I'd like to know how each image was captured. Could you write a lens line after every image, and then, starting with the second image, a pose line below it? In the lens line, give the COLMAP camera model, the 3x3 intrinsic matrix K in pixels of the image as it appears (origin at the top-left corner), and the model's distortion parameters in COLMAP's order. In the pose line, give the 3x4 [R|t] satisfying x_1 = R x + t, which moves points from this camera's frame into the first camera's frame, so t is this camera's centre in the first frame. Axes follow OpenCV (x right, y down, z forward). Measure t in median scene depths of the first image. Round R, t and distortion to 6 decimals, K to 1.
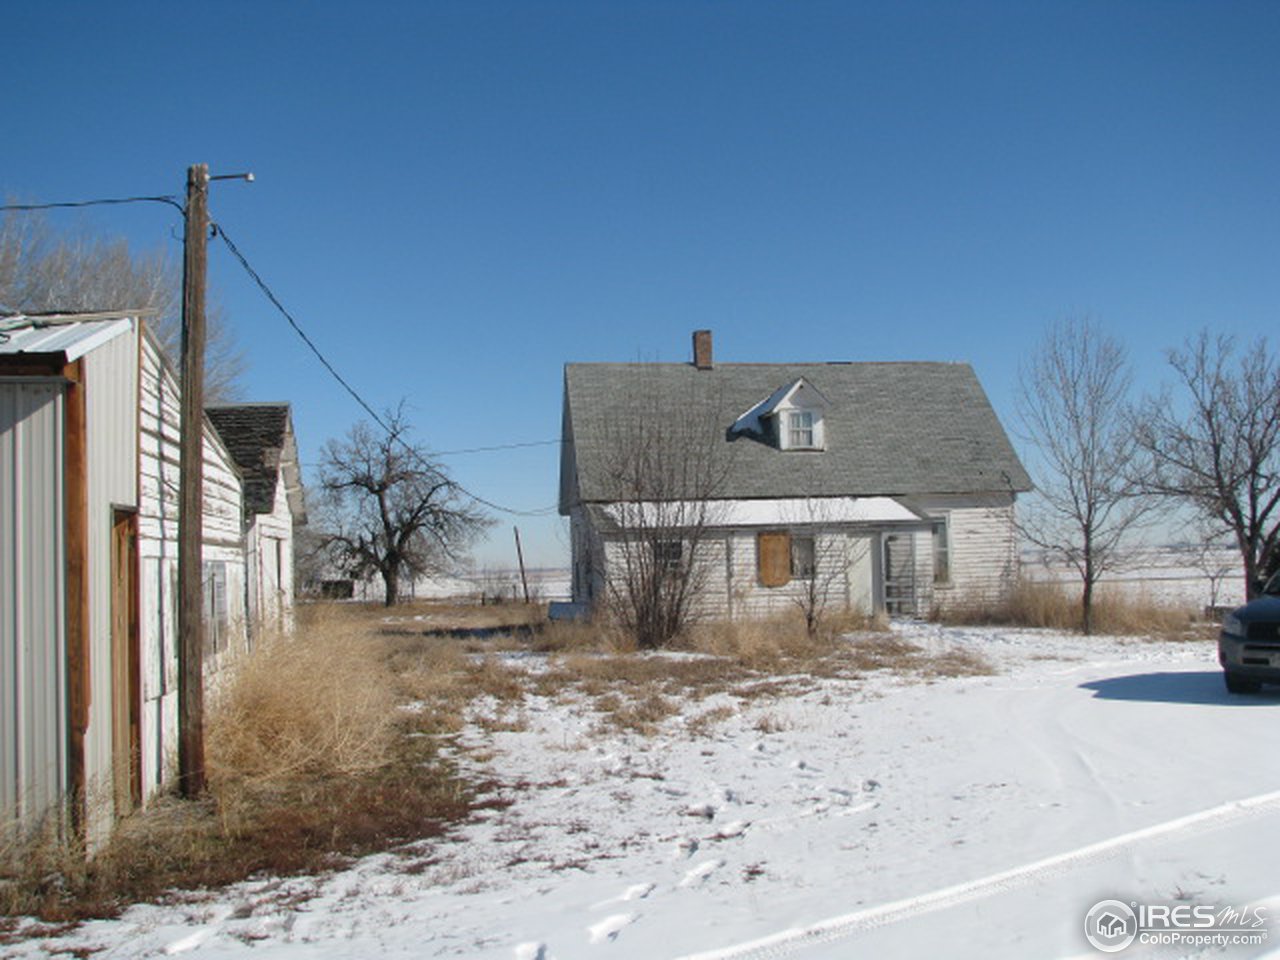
lens RADIAL K [[1371.2, 0, 663.9], [0, 1371.2, 481.5], [0, 0, 1]] dist [-0.197776, 0.280469]
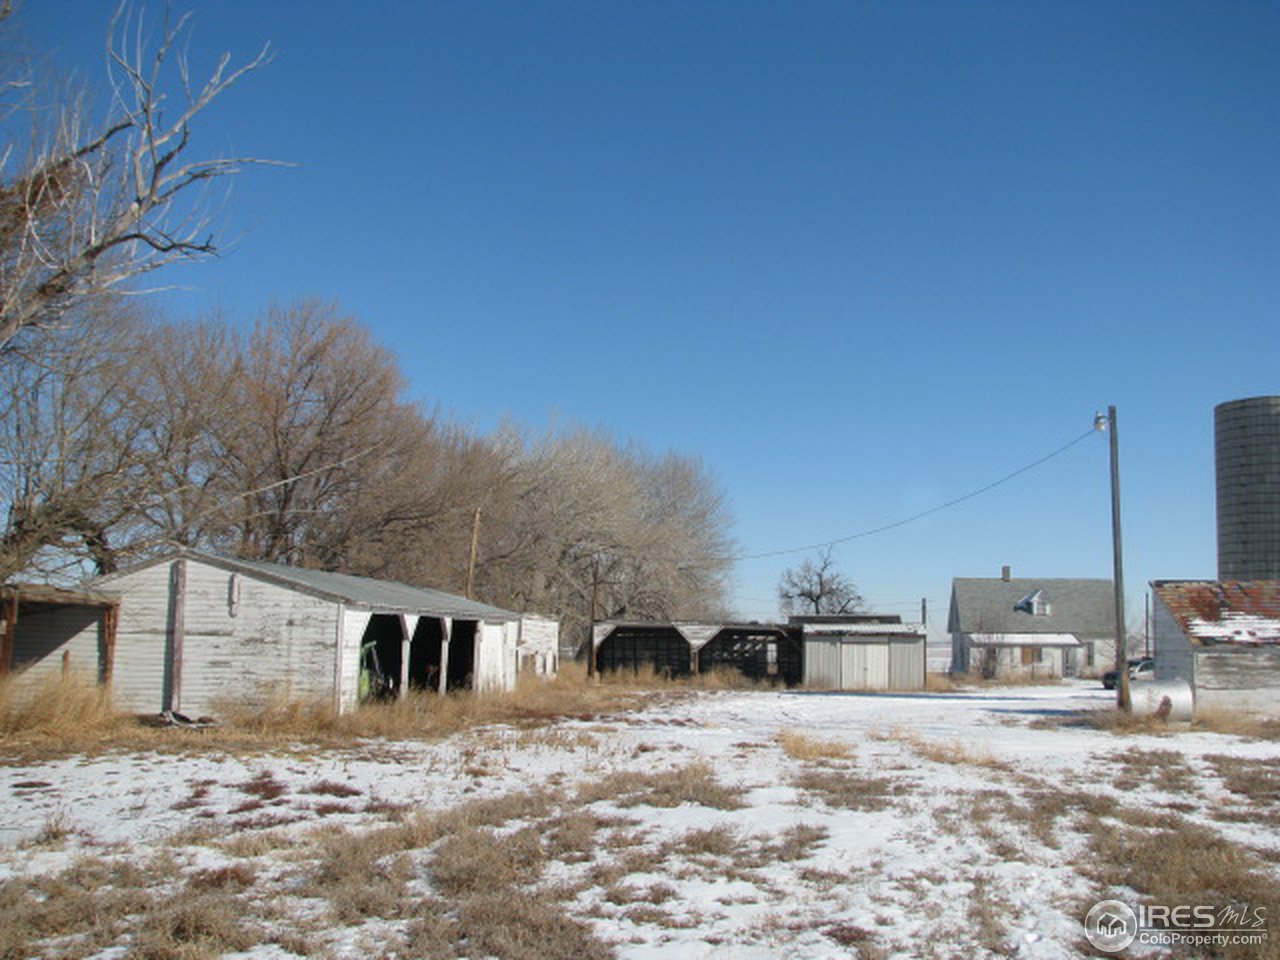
lens RADIAL K [[1371.2, 0, 663.9], [0, 1371.2, 481.5], [0, 0, 1]] dist [-0.197776, 0.280469]
pose [[0.973413, 0.021375, -0.228058, -0.024472], [-0.033332, 0.998257, -0.048707, -0.133891], [0.226619, 0.055014, 0.972429, -1.827638]]
